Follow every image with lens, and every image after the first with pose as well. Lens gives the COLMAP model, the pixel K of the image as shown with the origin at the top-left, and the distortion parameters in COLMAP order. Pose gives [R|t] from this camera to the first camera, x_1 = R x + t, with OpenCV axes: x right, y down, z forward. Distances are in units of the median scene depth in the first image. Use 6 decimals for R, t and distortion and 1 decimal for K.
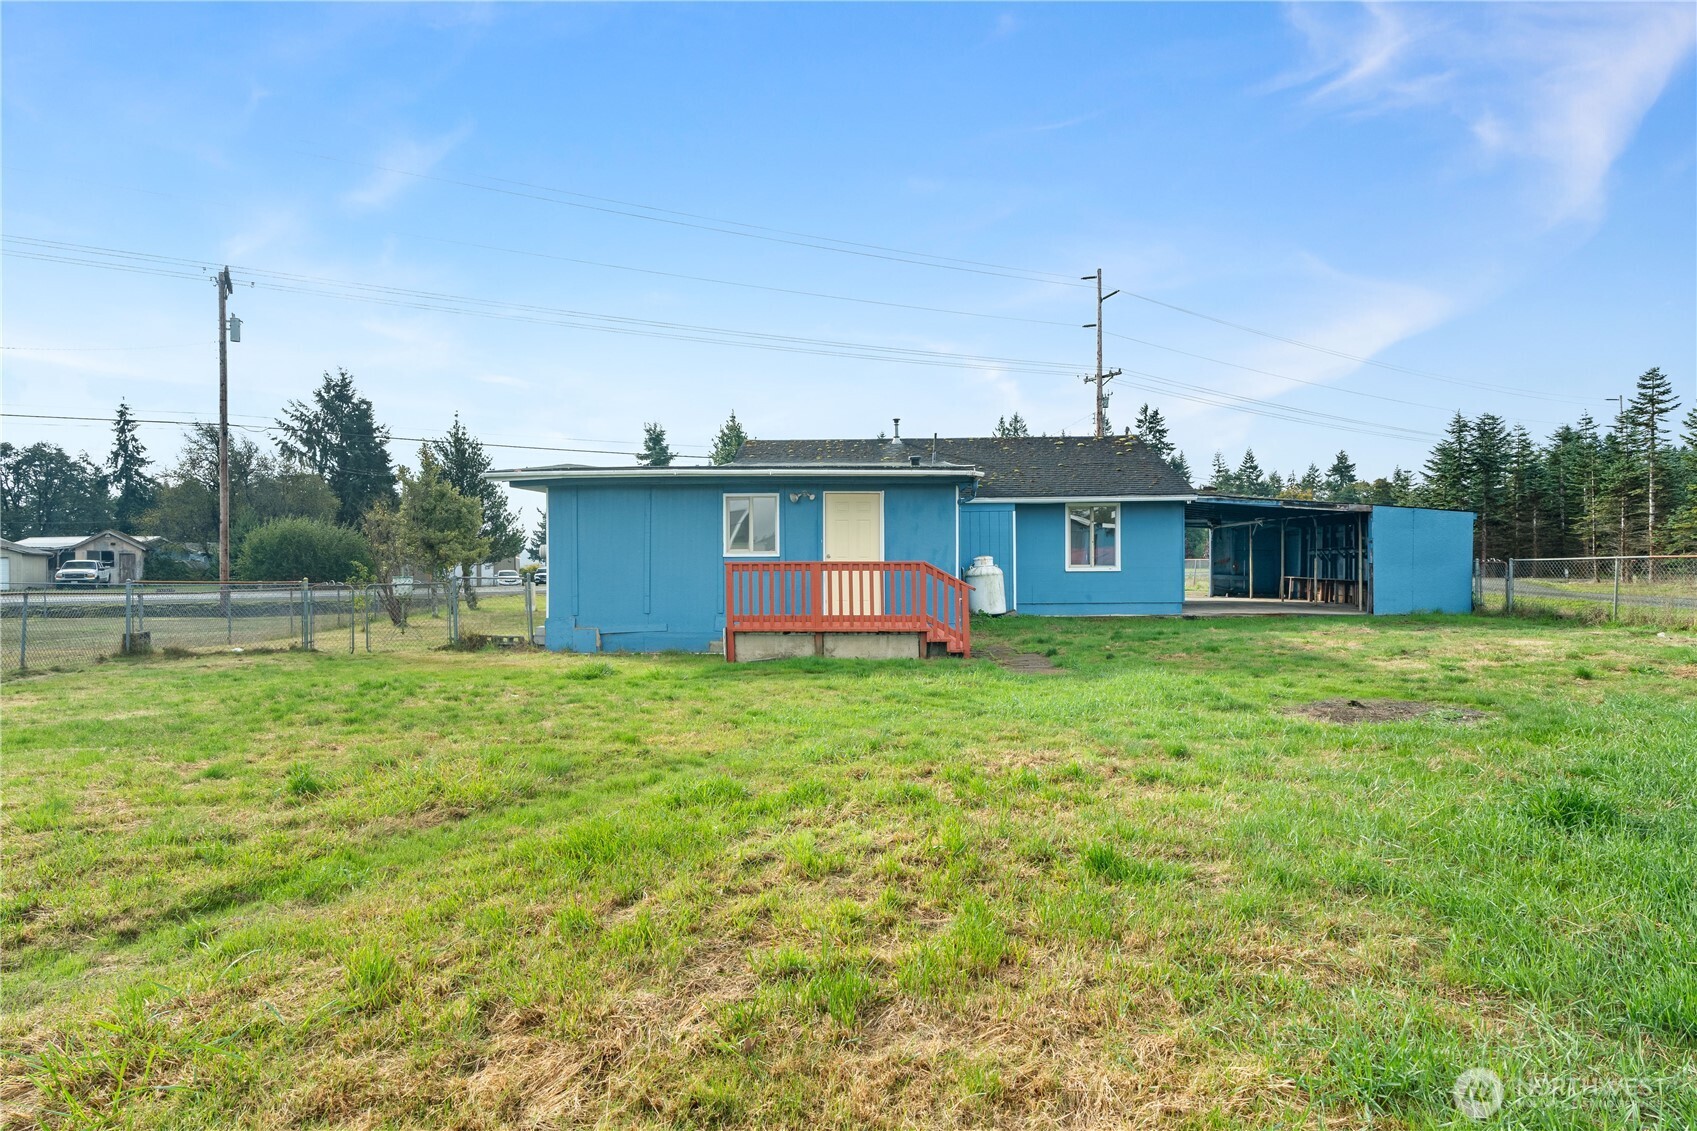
lens RADIAL K [[914.3, 0, 849.0], [0, 914.3, 565.0], [0, 0, 1]] dist [-0.002255, 0.000988]
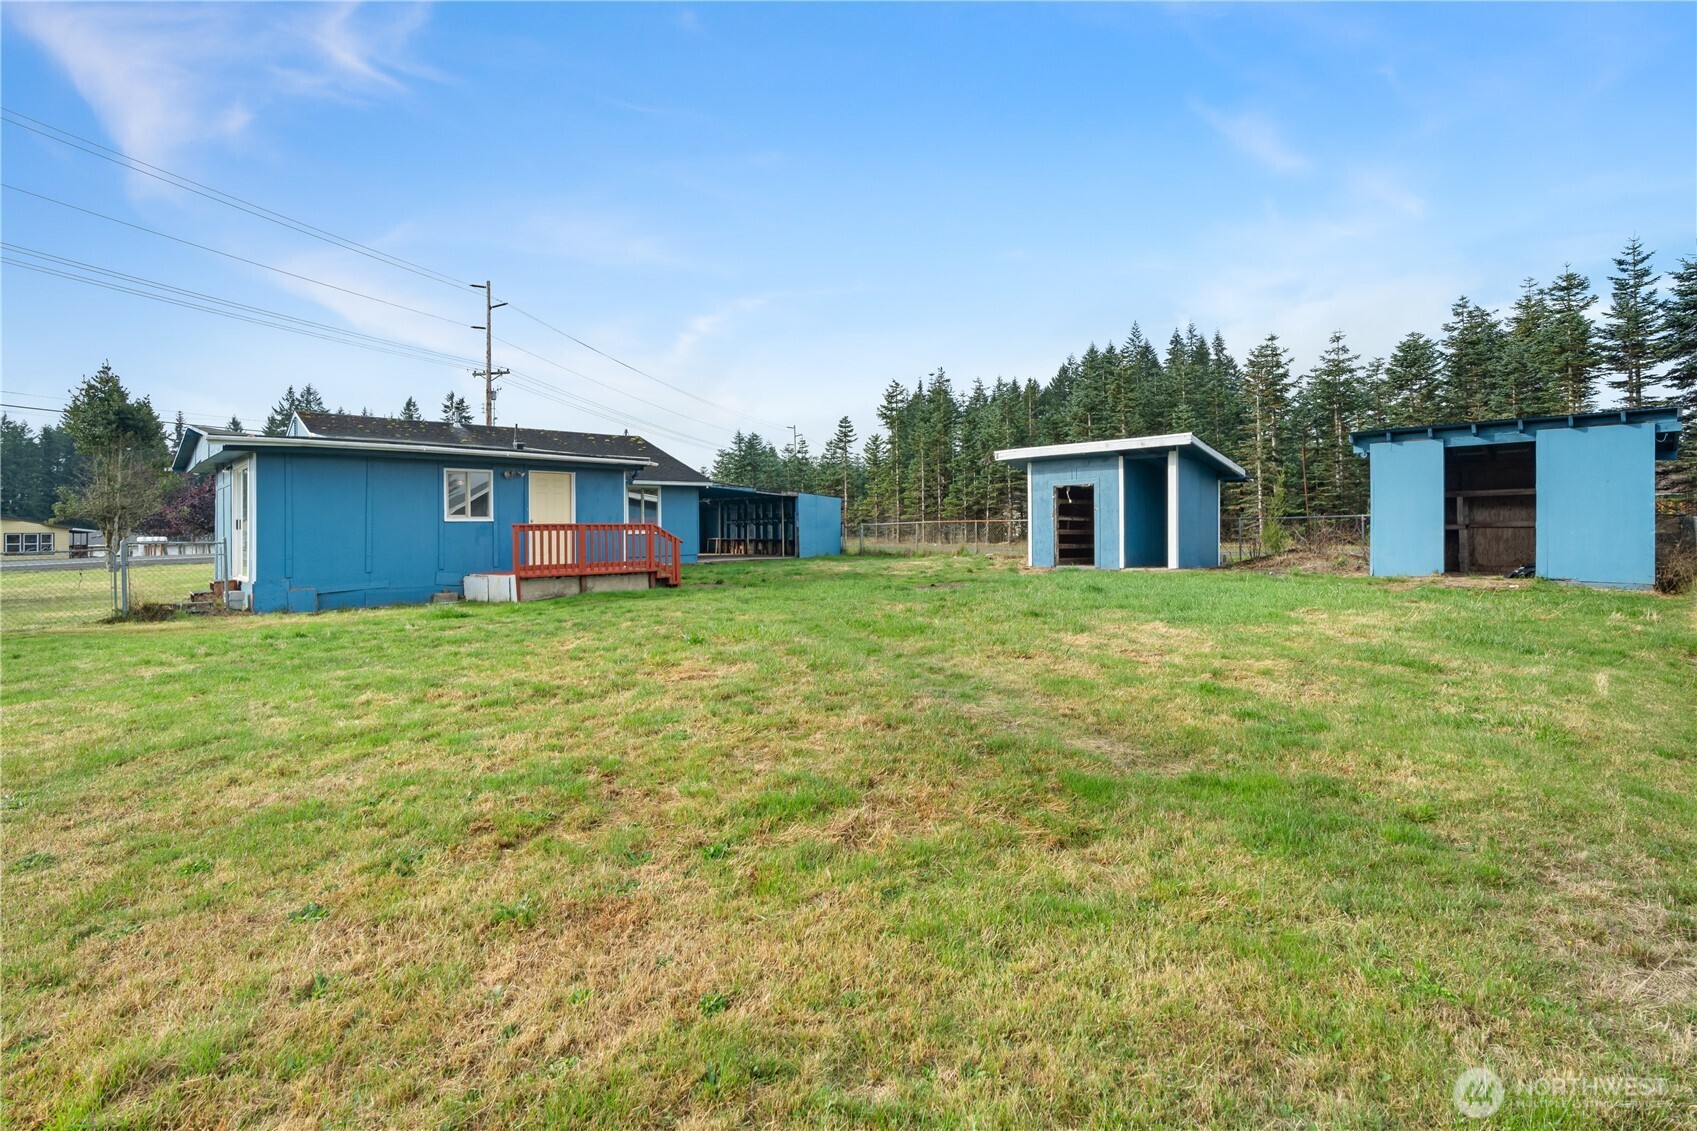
lens RADIAL K [[765.4, 0, 844.3], [0, 765.4, 539.1], [0, 0, 1]] dist [-0.004072, -0.000507]
pose [[0.704364, -0.014382, 0.709693, -0.471871], [0.010794, 0.999896, 0.009550, 0.010619], [-0.709756, 0.000934, 0.704447, -0.064447]]
